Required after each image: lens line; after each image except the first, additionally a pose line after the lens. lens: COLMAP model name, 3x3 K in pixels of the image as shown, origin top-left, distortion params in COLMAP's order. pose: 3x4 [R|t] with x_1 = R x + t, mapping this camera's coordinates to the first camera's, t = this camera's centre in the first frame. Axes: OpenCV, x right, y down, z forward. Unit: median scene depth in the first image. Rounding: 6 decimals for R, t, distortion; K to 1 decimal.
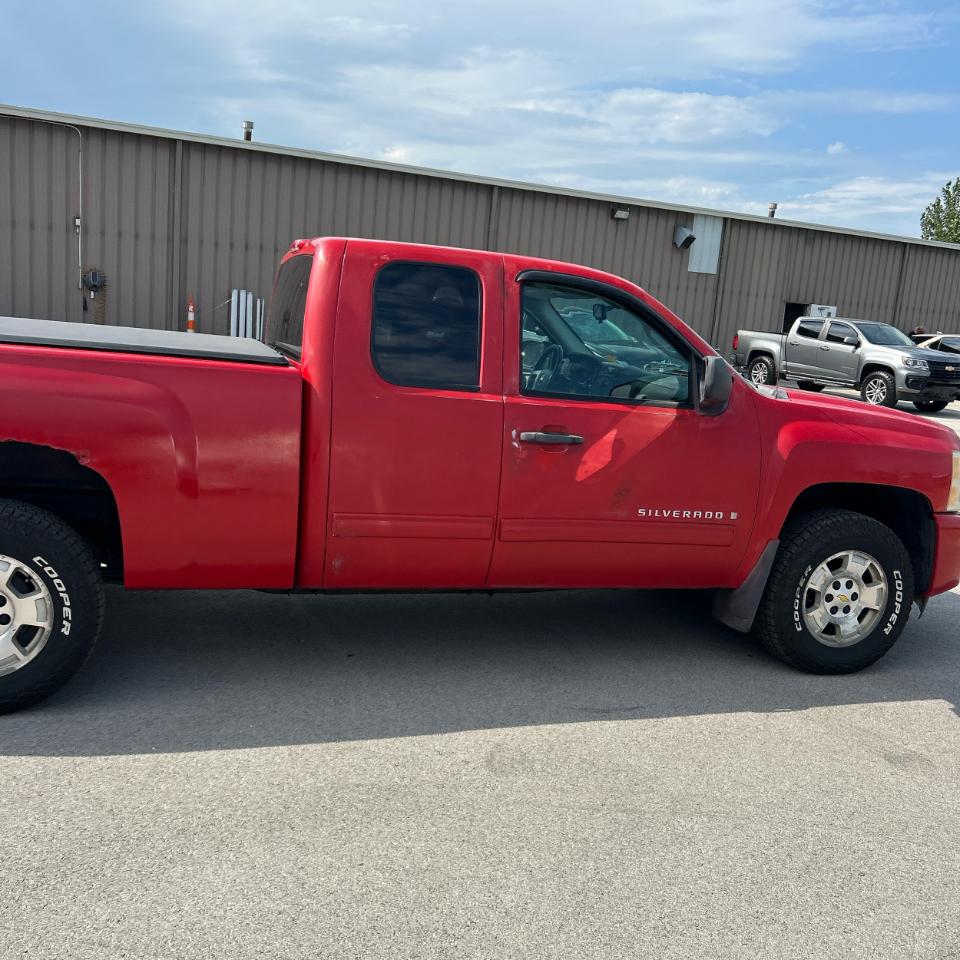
lens RADIAL K [[981.0, 0, 463.8], [0, 981.0, 479.9], [0, 0, 1]] dist [0.022157, 0.000000]
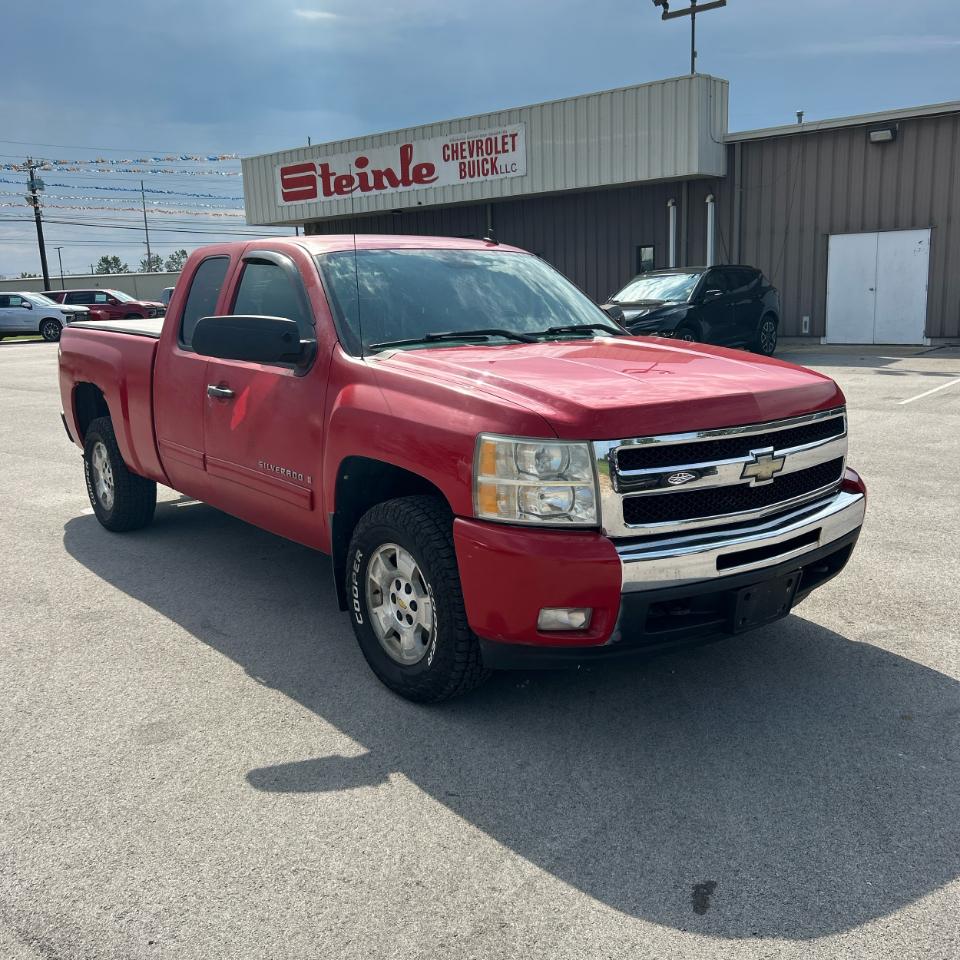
lens RADIAL K [[981.0, 0, 483.8], [0, 981.0, 470.5], [0, 0, 1]] dist [0.022157, 0.000000]
pose [[0.346661, 0.086194, -0.934022, 1.197356], [-0.104428, 0.993125, 0.052890, -0.040041], [0.932159, 0.079203, 0.353279, 0.794122]]
